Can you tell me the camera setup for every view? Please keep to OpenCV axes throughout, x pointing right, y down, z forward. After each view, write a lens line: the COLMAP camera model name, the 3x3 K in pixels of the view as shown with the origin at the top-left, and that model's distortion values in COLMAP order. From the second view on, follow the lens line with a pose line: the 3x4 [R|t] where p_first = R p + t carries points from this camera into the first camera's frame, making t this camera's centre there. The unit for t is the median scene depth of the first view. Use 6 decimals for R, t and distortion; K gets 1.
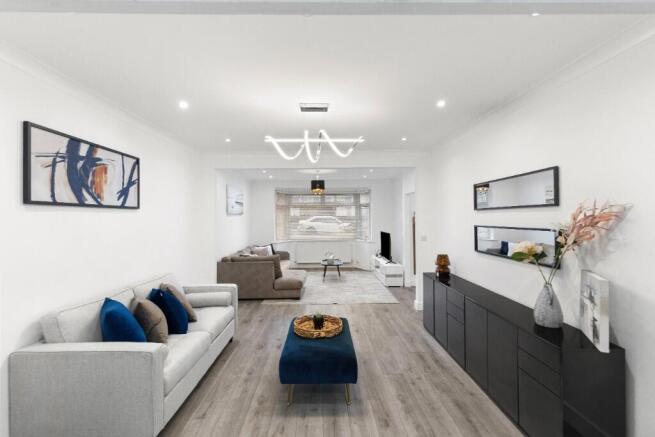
lens RADIAL K [[299.0, 0, 327.5], [0, 299.0, 218.5], [0, 0, 1]] dist [0.001547, 0.000348]
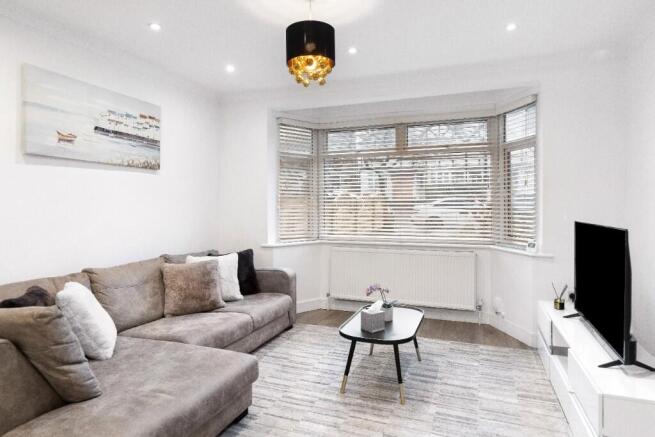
lens RADIAL K [[392.0, 0, 327.5], [0, 392.0, 218.5], [0, 0, 1]] dist [-0.000396, -0.000199]
pose [[0.926138, 0.013102, -0.376956, 0.304750], [-0.002835, 0.999610, 0.027777, 0.091880], [0.377173, -0.024657, 0.925814, 1.738000]]
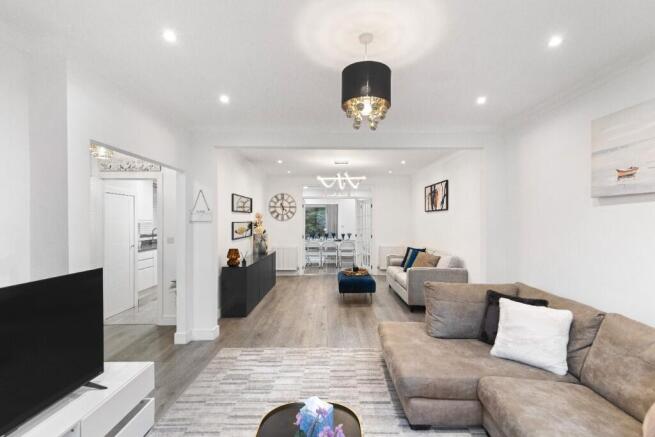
lens RADIAL K [[299.0, 0, 327.5], [0, 299.0, 218.5], [0, 0, 1]] dist [0.001547, 0.000348]
pose [[-0.999291, 0.005164, 0.037287, -0.020969], [0.004992, 0.999976, -0.004723, 0.020467], [-0.037310, -0.004534, -0.999293, 3.296361]]
